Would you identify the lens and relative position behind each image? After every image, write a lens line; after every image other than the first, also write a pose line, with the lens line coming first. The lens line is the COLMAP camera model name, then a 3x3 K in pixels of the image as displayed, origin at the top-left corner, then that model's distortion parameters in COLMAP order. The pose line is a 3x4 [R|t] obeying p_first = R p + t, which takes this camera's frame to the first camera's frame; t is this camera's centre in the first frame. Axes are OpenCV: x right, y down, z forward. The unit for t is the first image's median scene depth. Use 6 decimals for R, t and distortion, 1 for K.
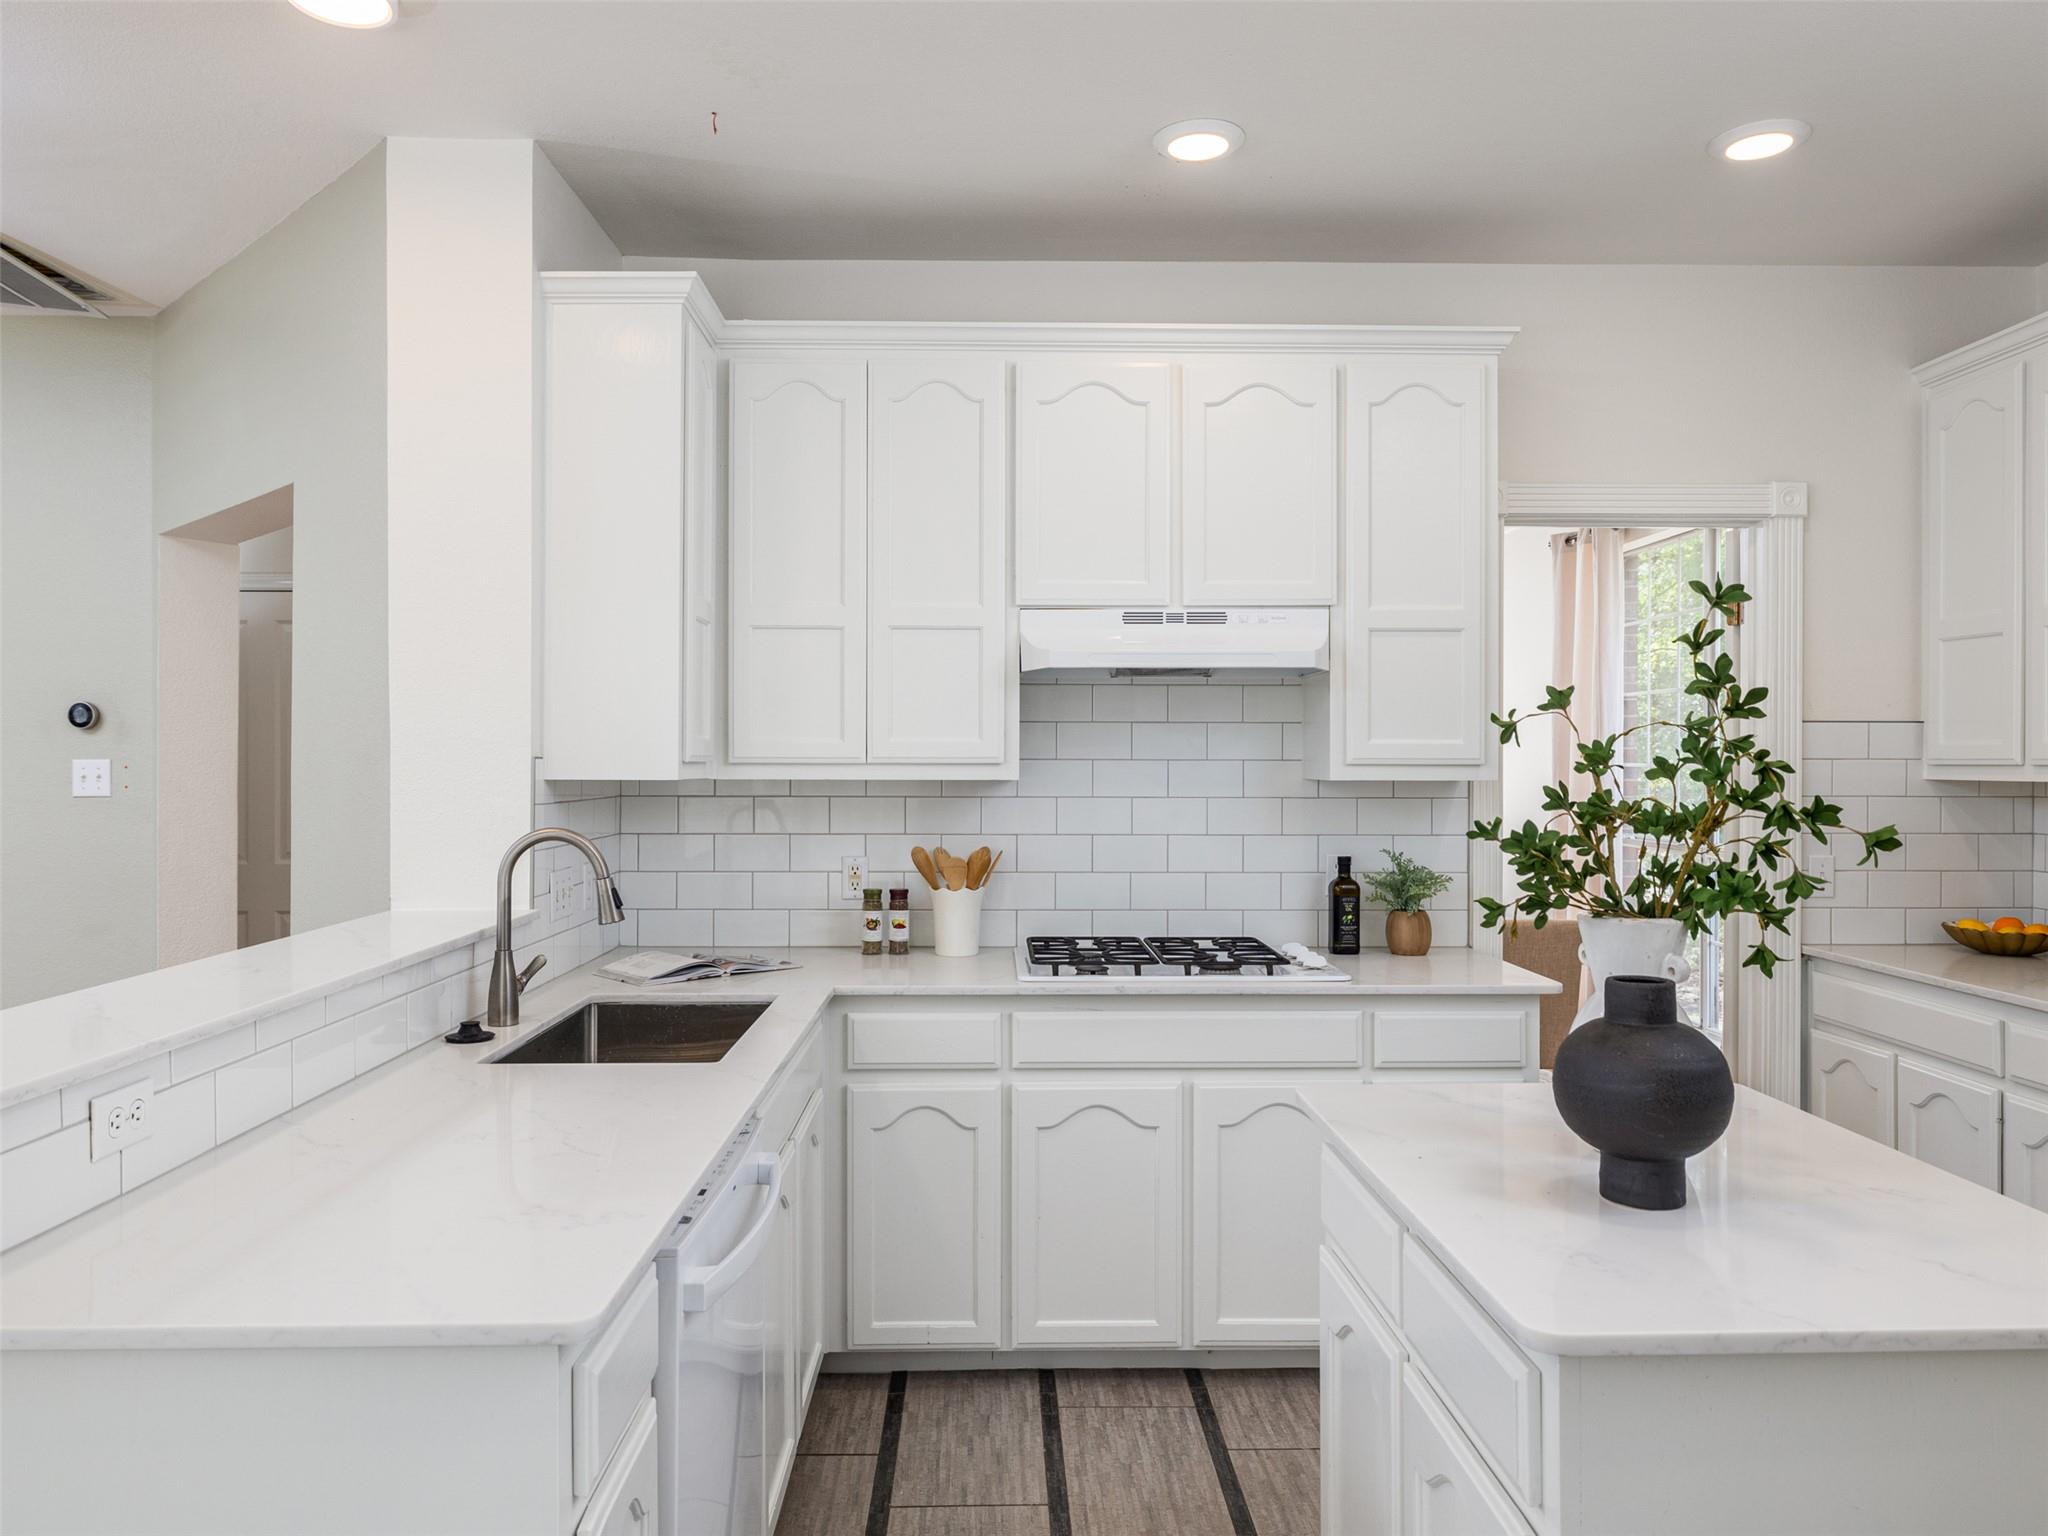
lens RADIAL K [[1435.1, 0, 1005.0], [0, 1435.1, 756.5], [0, 0, 1]] dist [-0.006148, -0.000896]
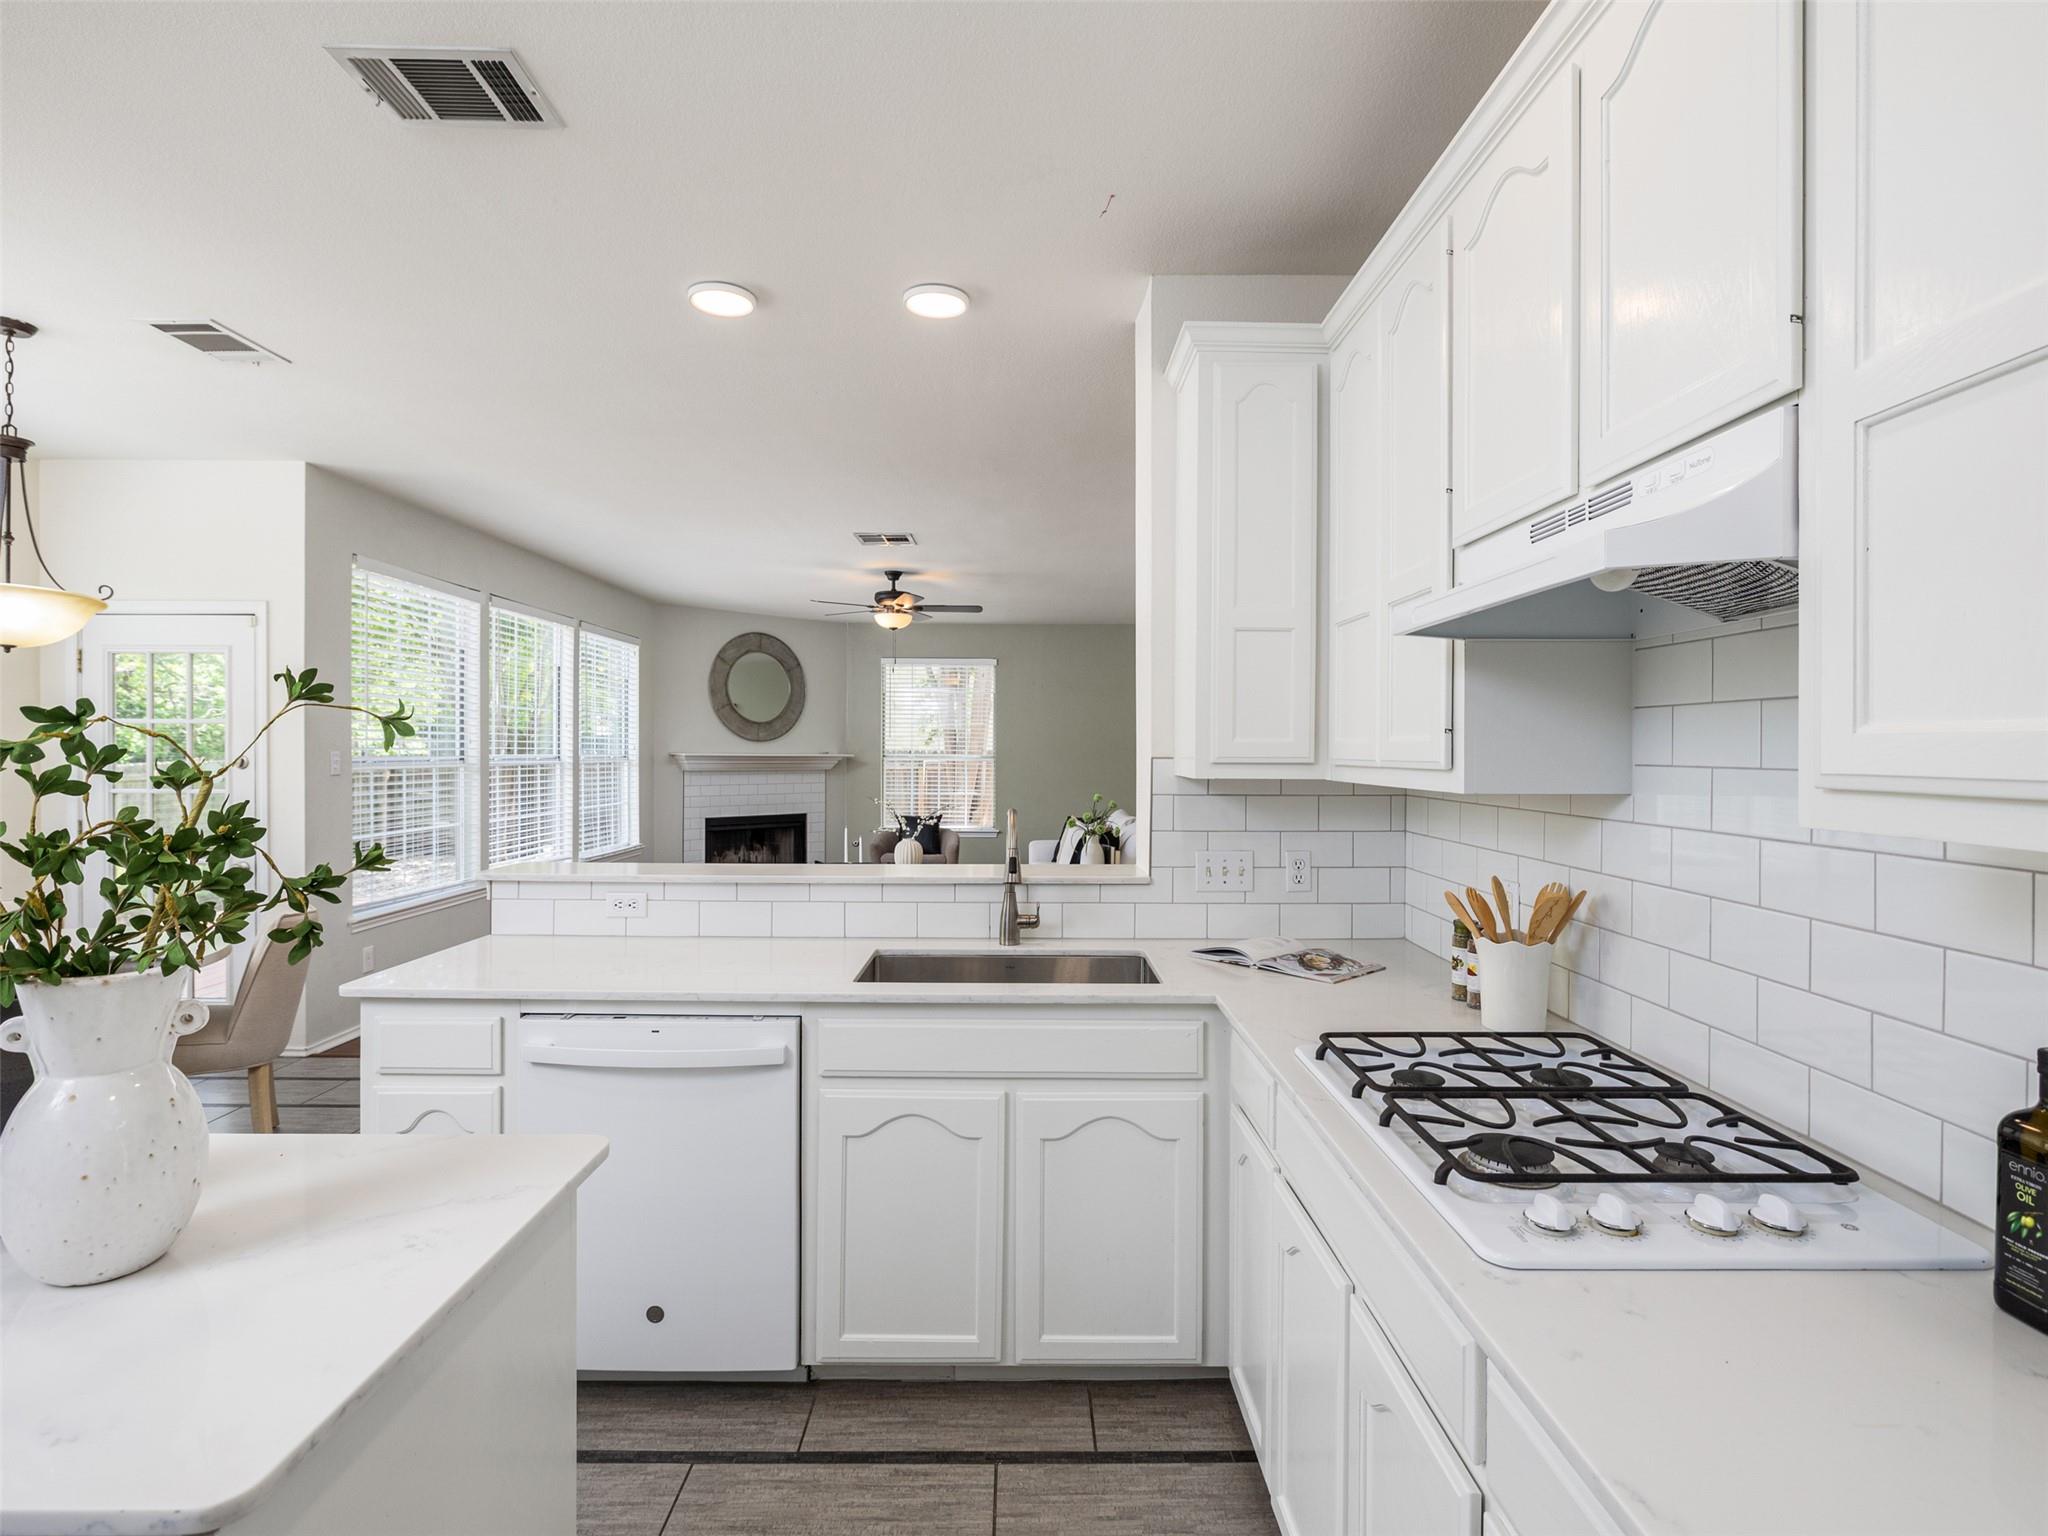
lens RADIAL K [[1026.4, 0, 1009.8], [0, 1026.4, 758.4], [0, 0, 1]] dist [-0.006468, 0.001417]
pose [[-0.014396, 0.006563, -0.999875, 0.508283], [-0.002644, 0.999975, 0.006602, -0.003952], [0.999893, 0.002738, -0.014378, 0.766611]]
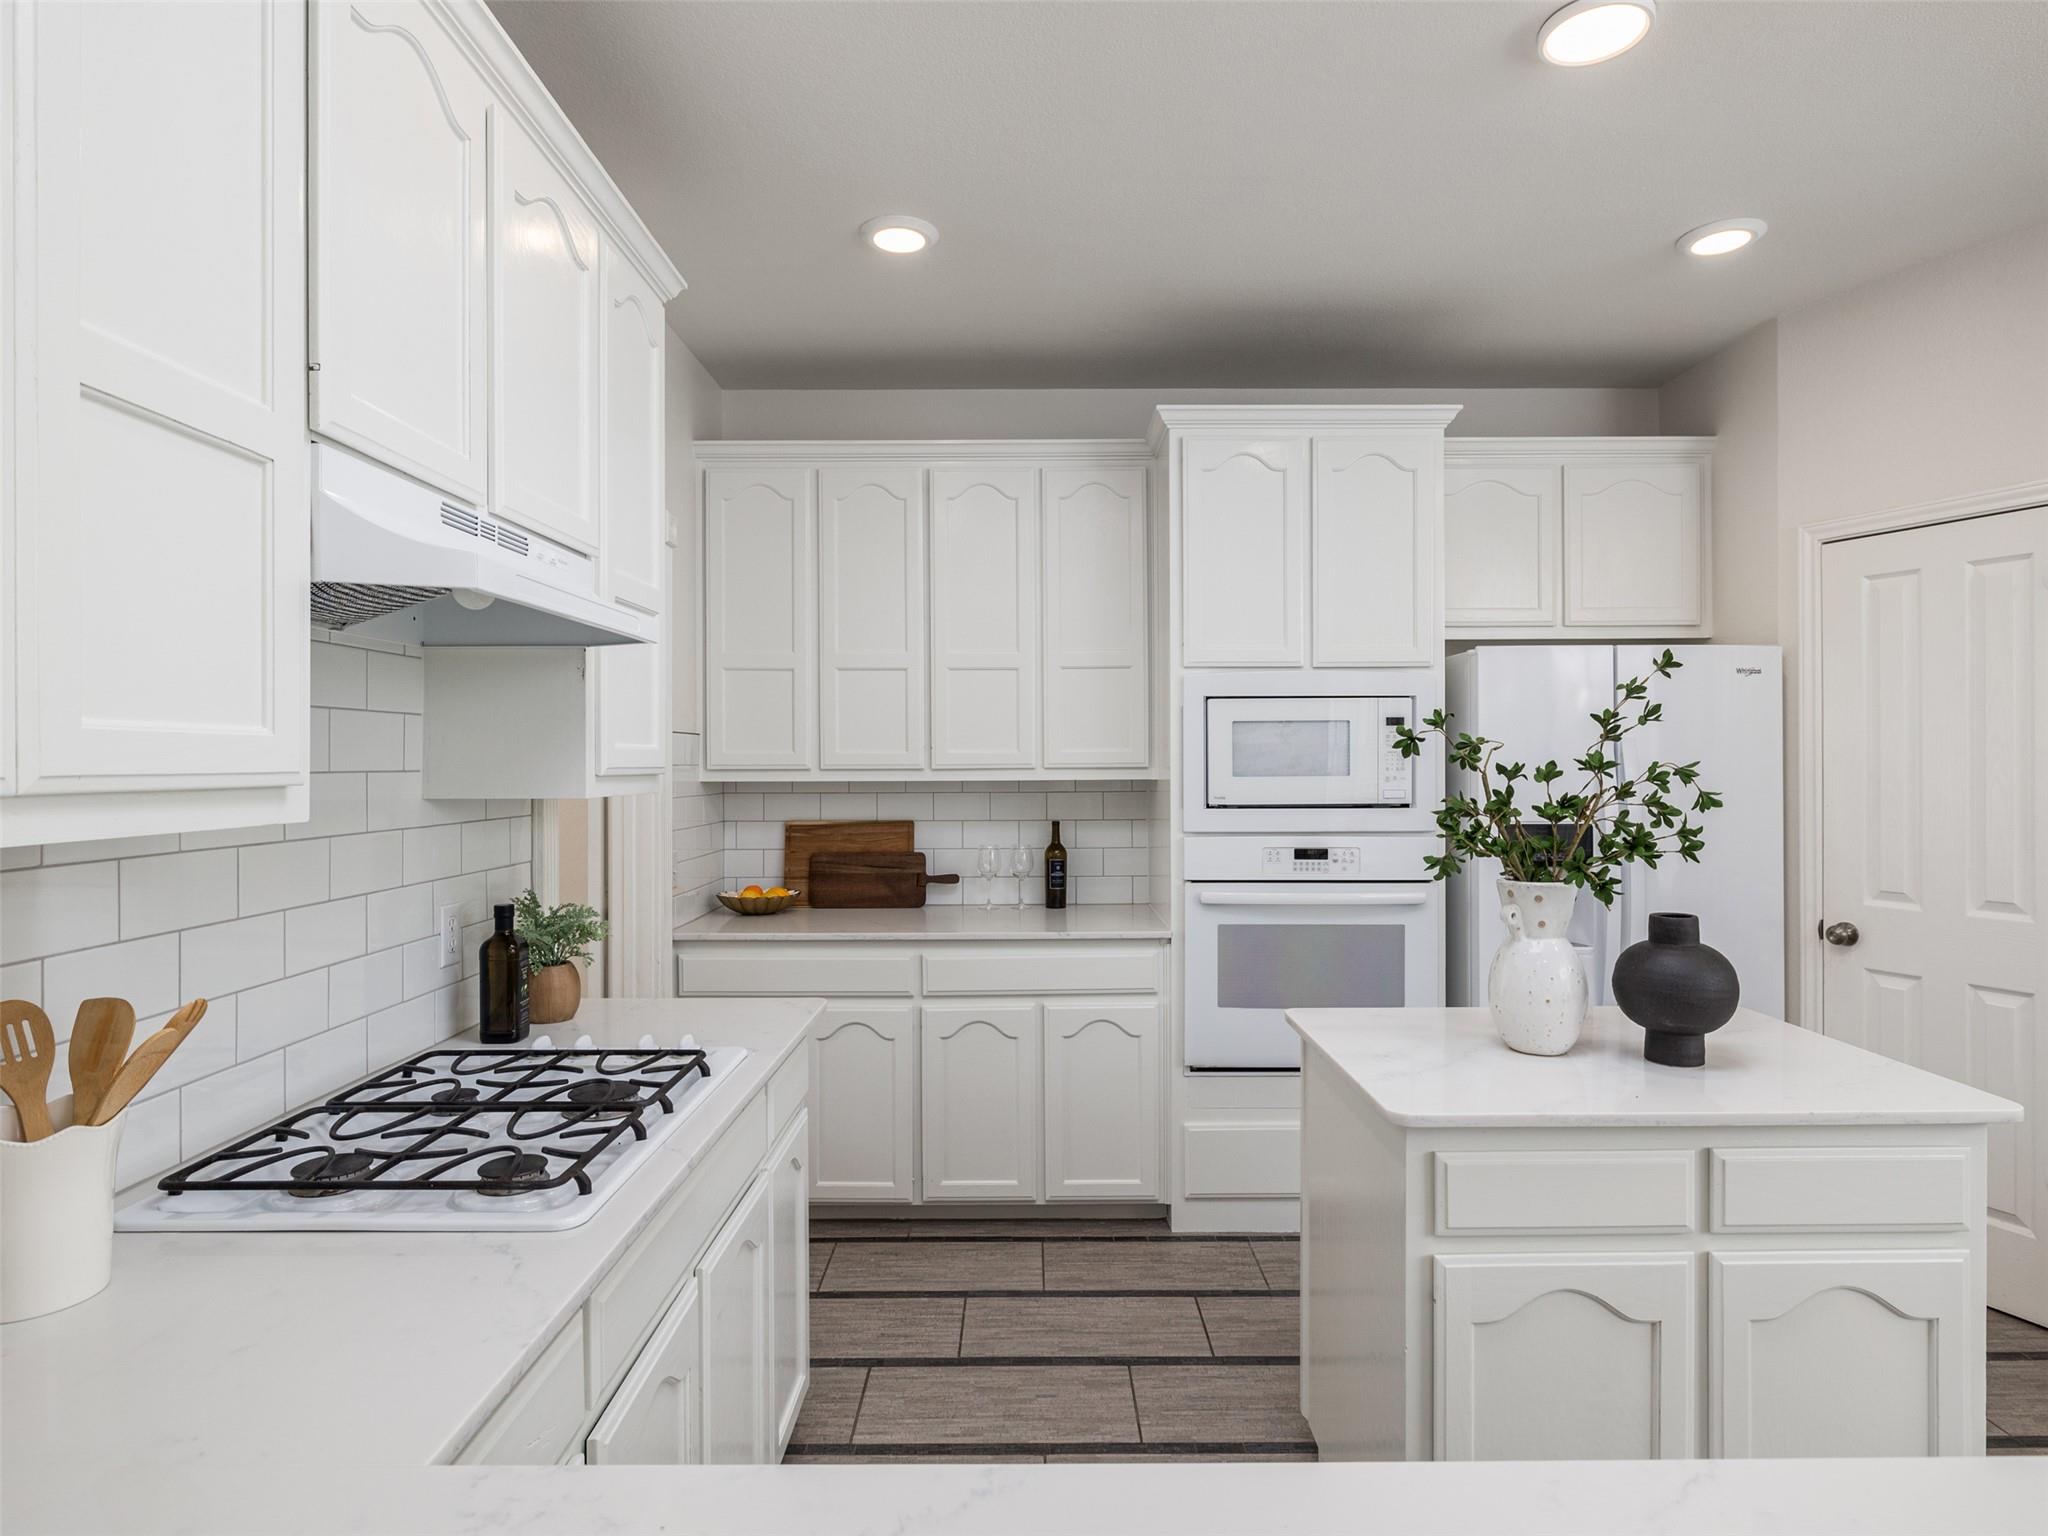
lens RADIAL K [[1122.0, 0, 1027.7], [0, 1122.0, 769.4], [0, 0, 1]] dist [0.001593, 0.003223]
pose [[0.003084, -0.008793, 0.999957, -0.332917], [-0.000833, 0.999961, 0.008796, -0.003030], [-0.999995, -0.000860, 0.003077, 0.759440]]
